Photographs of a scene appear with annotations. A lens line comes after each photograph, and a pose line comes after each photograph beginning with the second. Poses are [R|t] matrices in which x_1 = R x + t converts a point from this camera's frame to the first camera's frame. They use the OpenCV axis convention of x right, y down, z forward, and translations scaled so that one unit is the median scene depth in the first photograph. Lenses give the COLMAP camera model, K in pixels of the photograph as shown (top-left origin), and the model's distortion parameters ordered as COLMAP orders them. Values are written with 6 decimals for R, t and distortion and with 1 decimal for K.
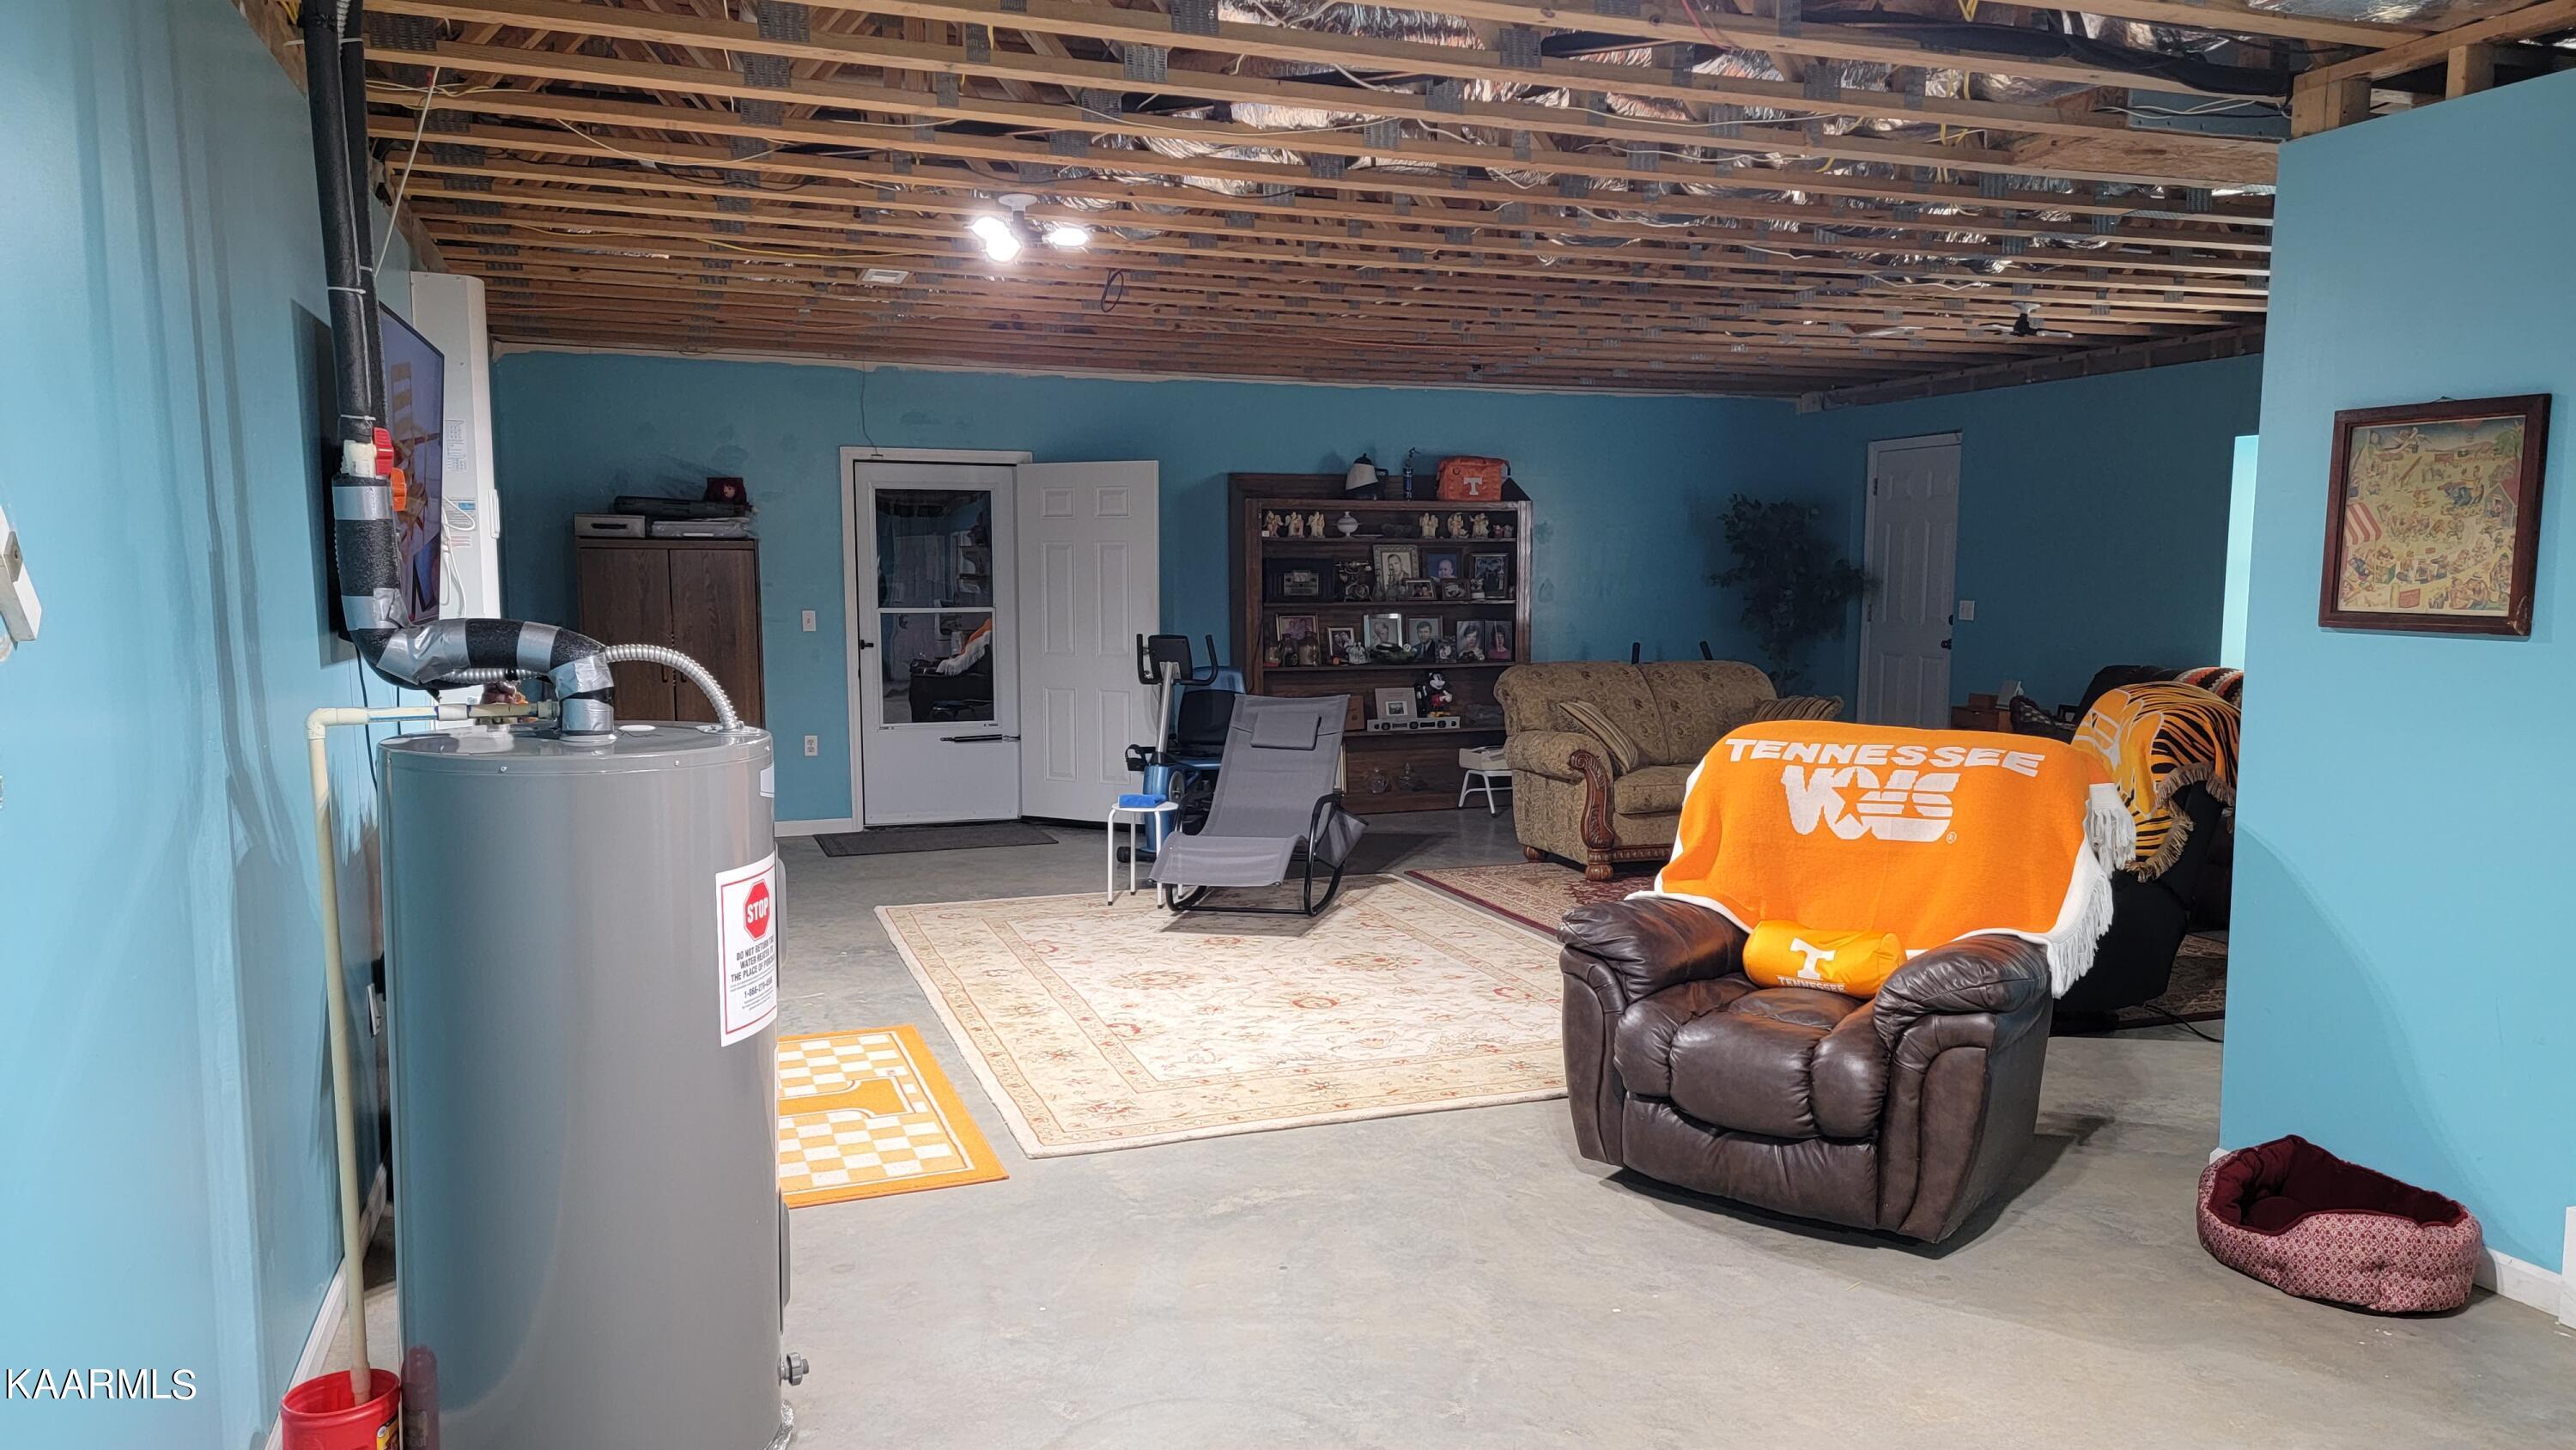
lens RADIAL K [[1783.0, 0, 1289.9], [0, 1783.0, 734.0], [0, 0, 1]] dist [0.063404, -0.026910]
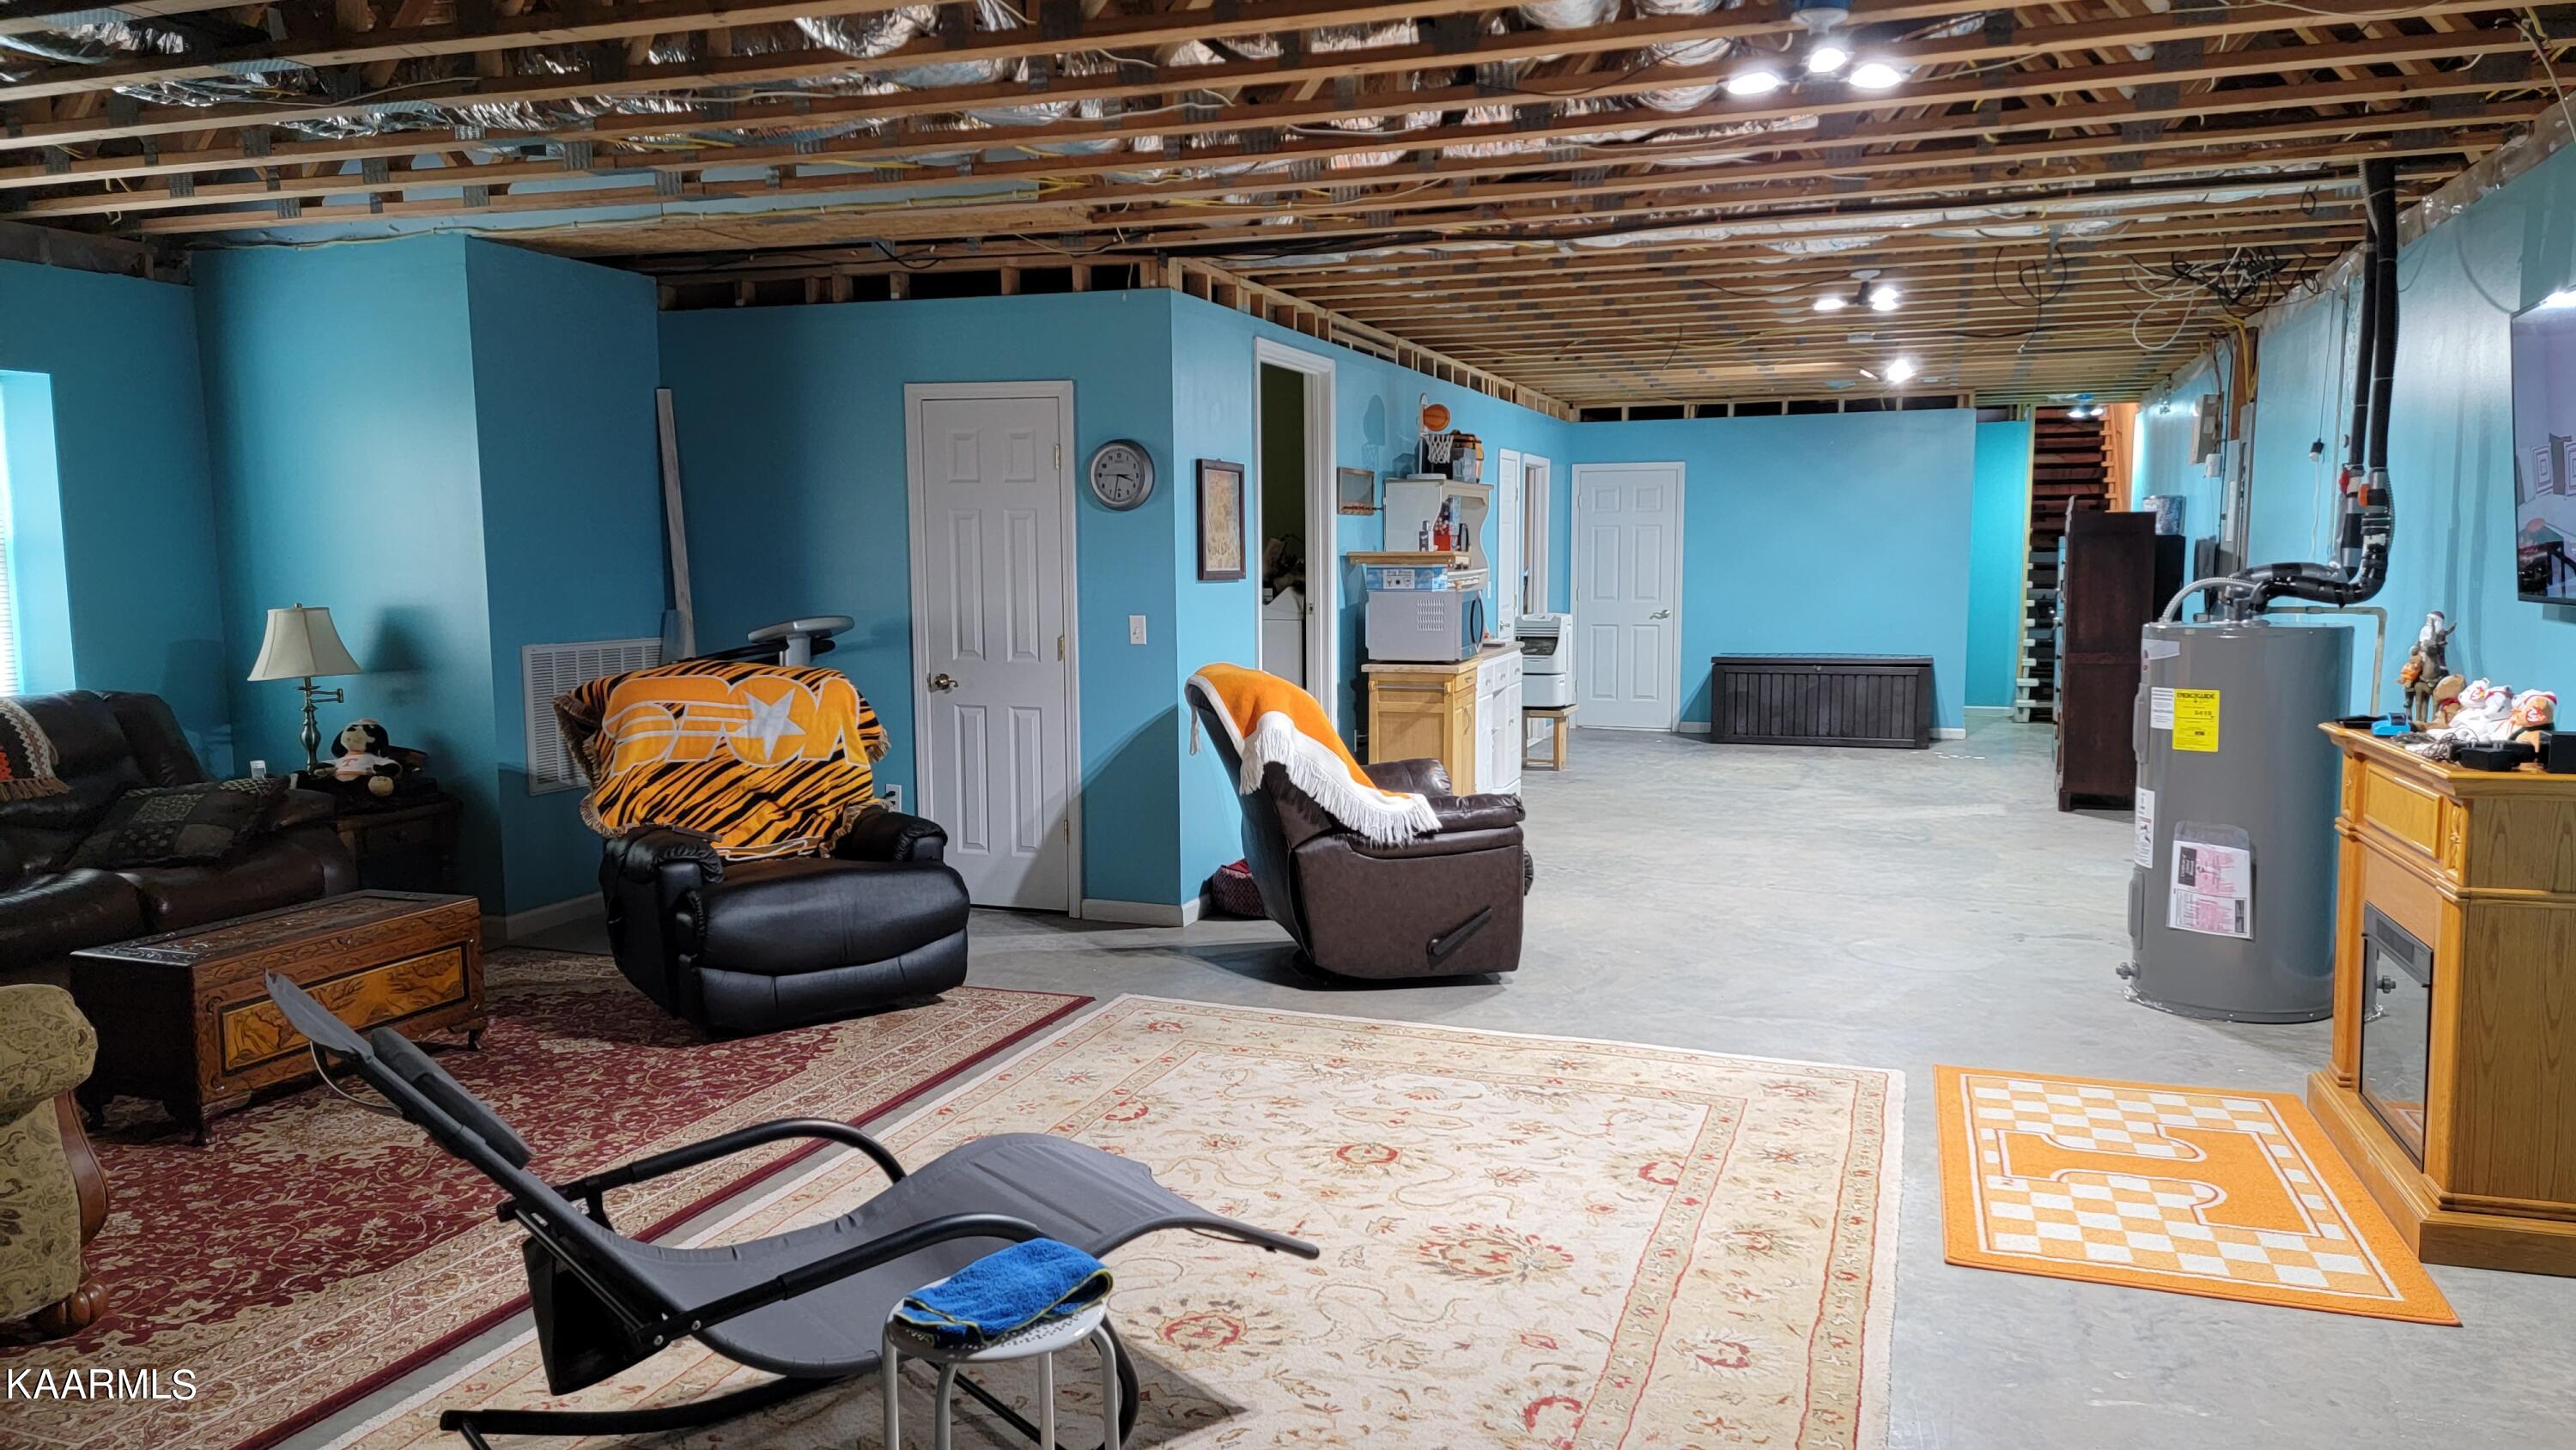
lens RADIAL K [[1783.0, 0, 1291.3], [0, 1783.0, 727.2], [0, 0, 1]] dist [0.063404, -0.026910]
pose [[-0.773726, -0.066869, 0.629981, -0.451354], [0.059758, 0.982277, 0.177656, -0.165229], [-0.630695, 0.175104, -0.756017, 1.708088]]
